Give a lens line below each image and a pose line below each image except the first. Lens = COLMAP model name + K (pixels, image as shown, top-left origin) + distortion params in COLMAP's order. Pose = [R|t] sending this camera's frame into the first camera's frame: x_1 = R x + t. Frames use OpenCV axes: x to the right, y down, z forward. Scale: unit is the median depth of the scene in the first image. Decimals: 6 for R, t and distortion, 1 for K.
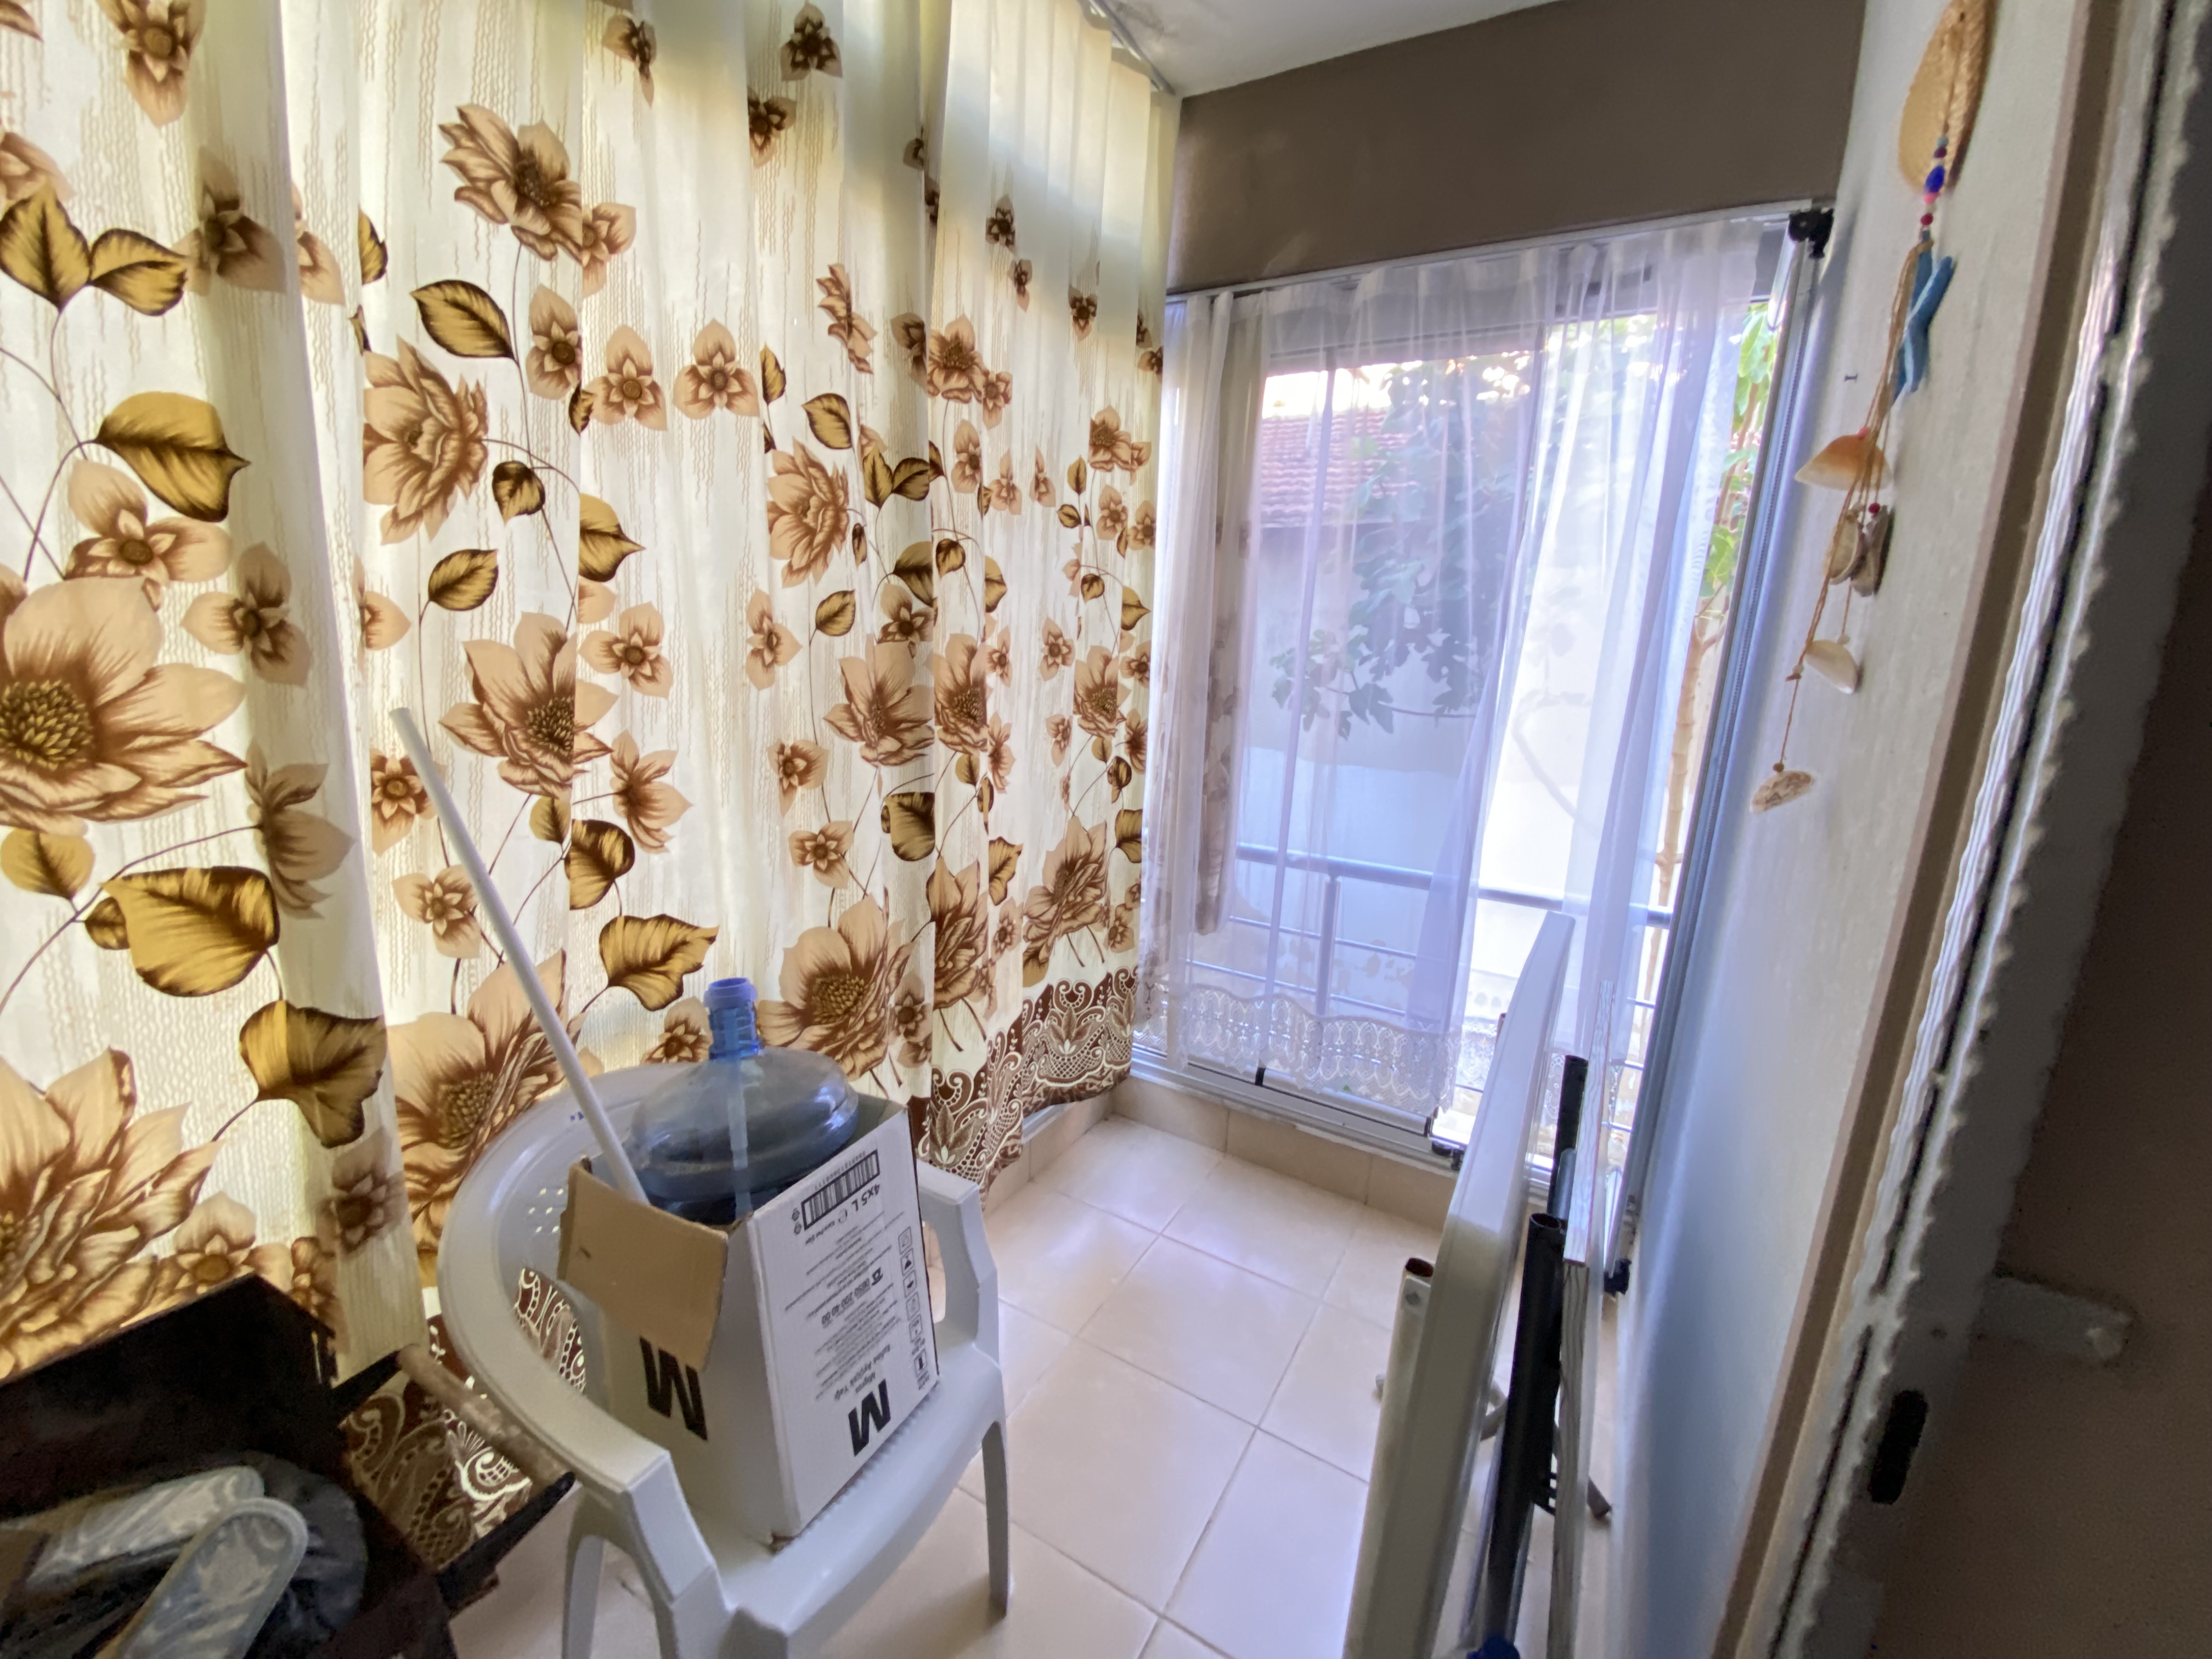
lens RADIAL K [[900.6, 0, 1111.3], [0, 900.6, 828.6], [0, 0, 1]] dist [0.011254, -0.015983]
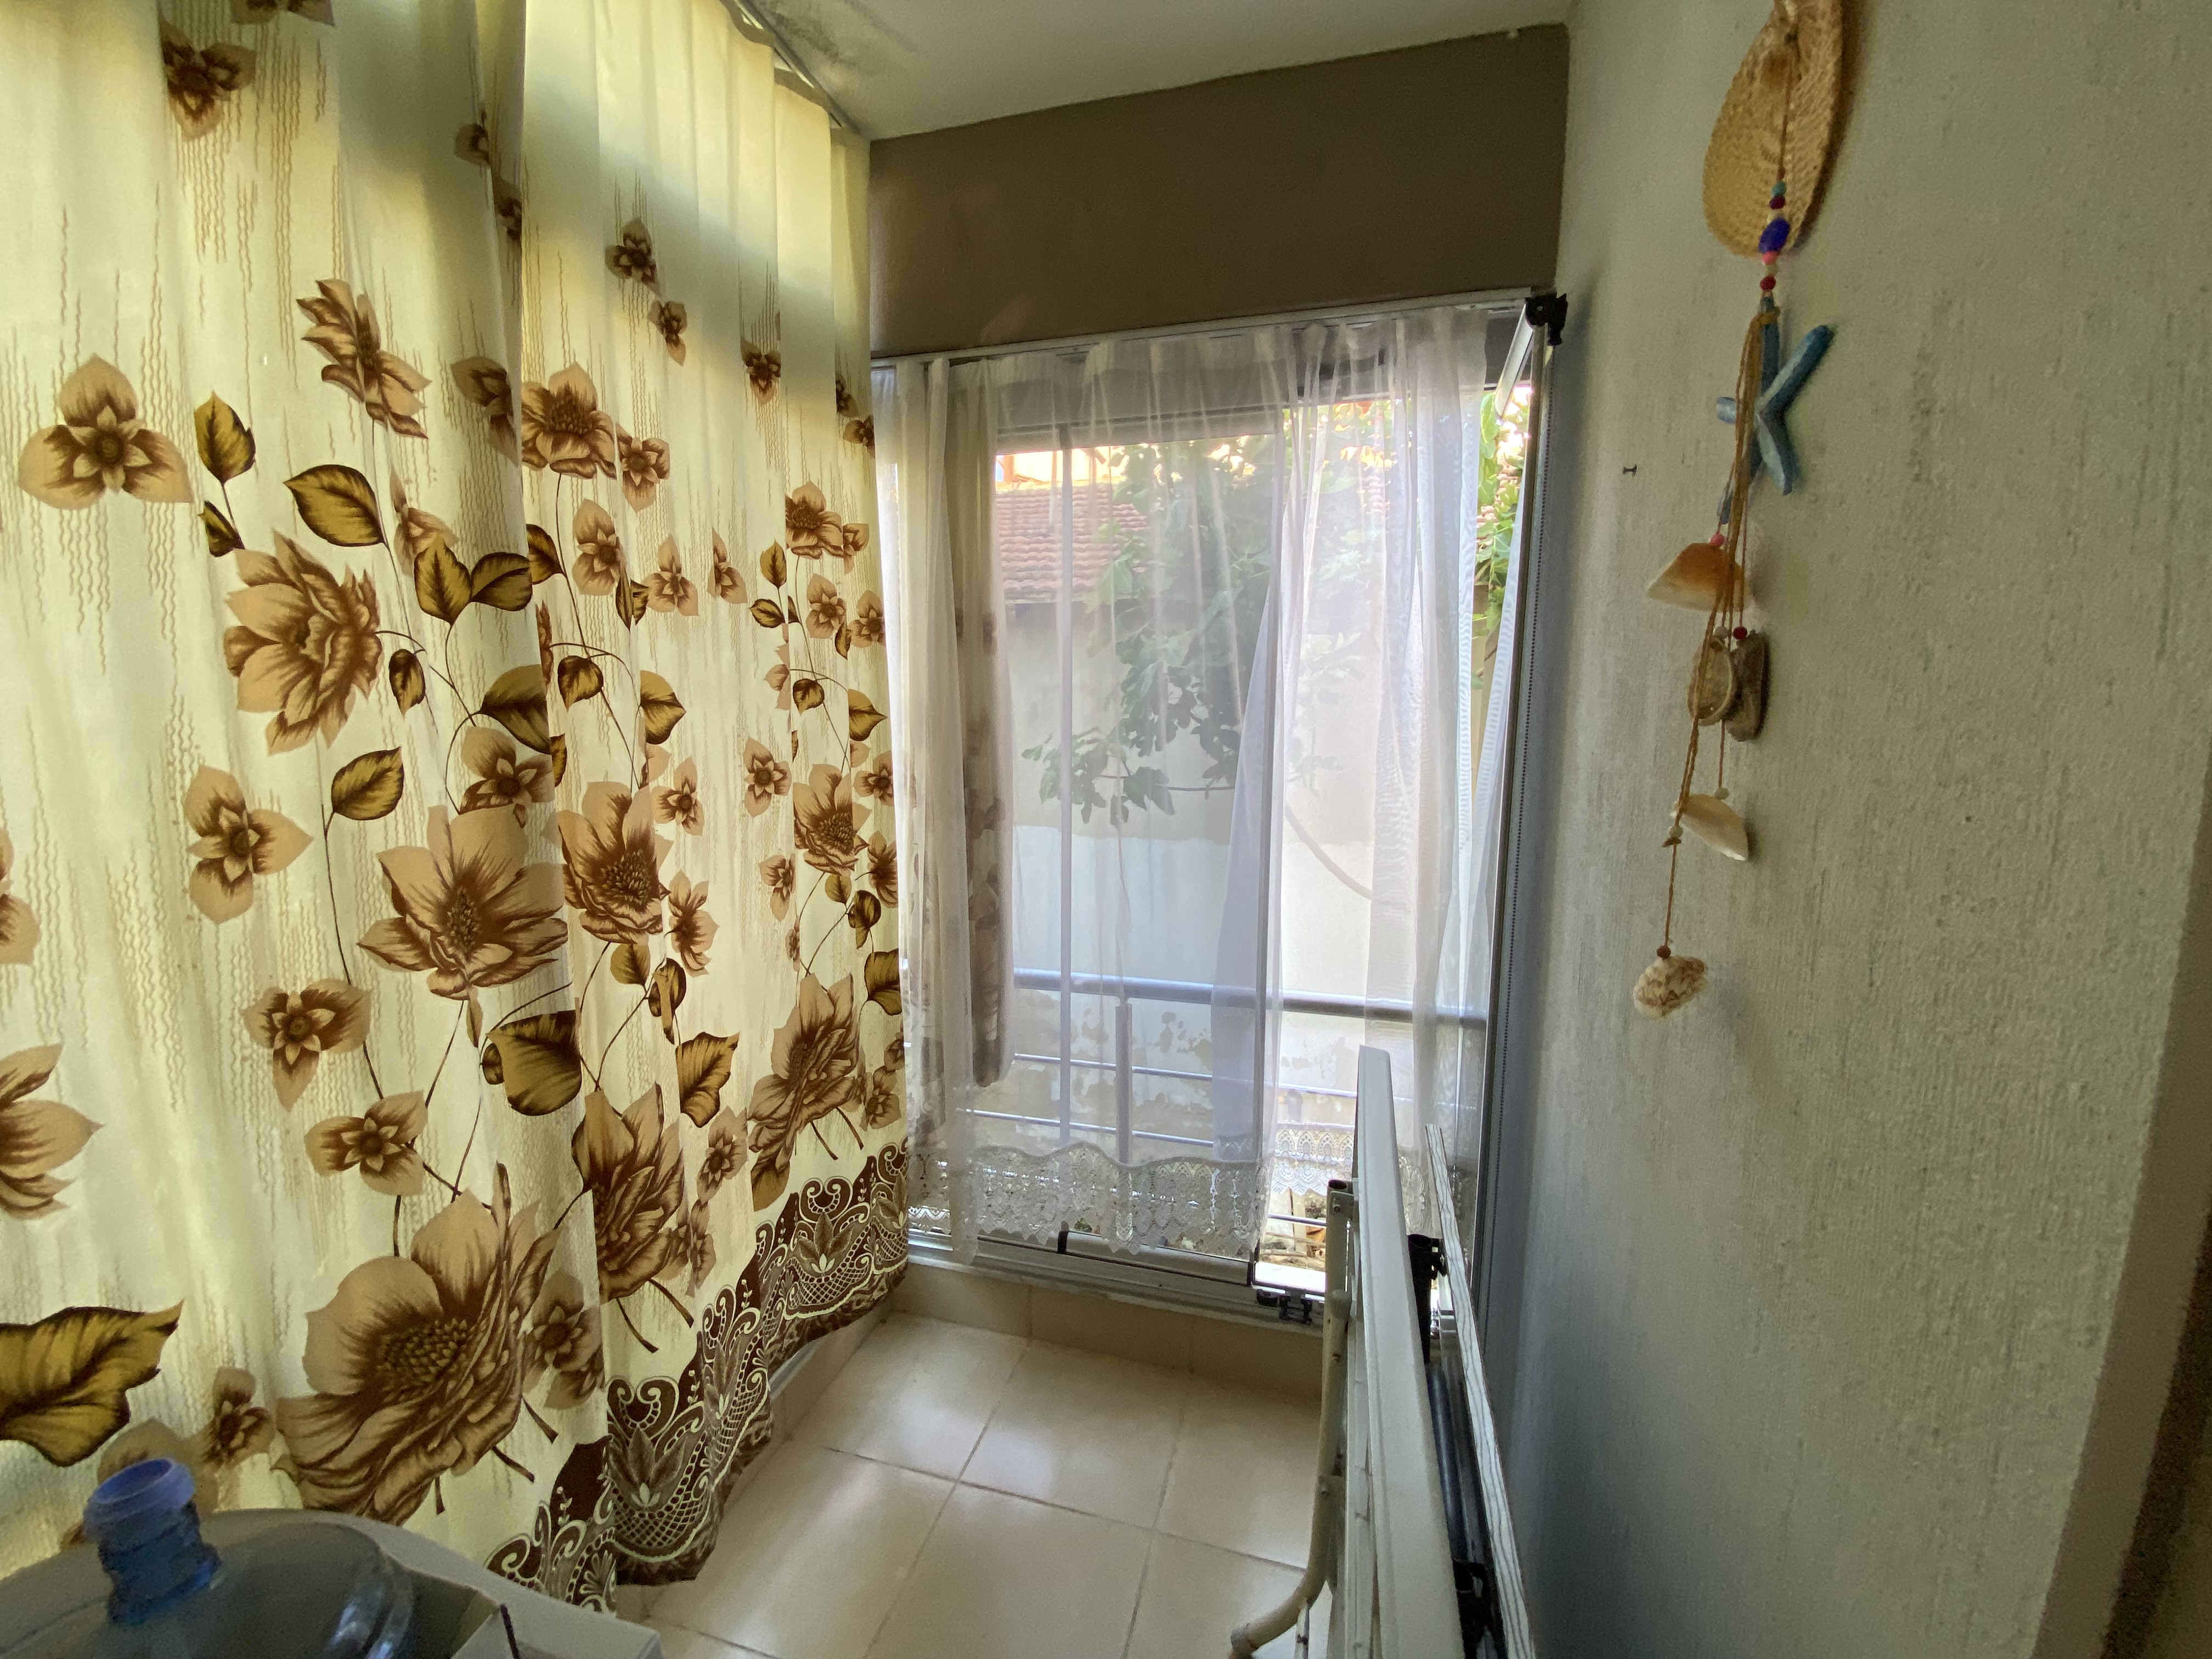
lens RADIAL K [[900.6, 0, 1125.3], [0, 900.6, 832.5], [0, 0, 1]] dist [0.011254, -0.015983]
pose [[0.962993, -0.082254, 0.256669, 0.046447], [0.098421, 0.993849, -0.050770, -0.093539], [-0.250914, 0.074153, 0.965165, 0.180443]]
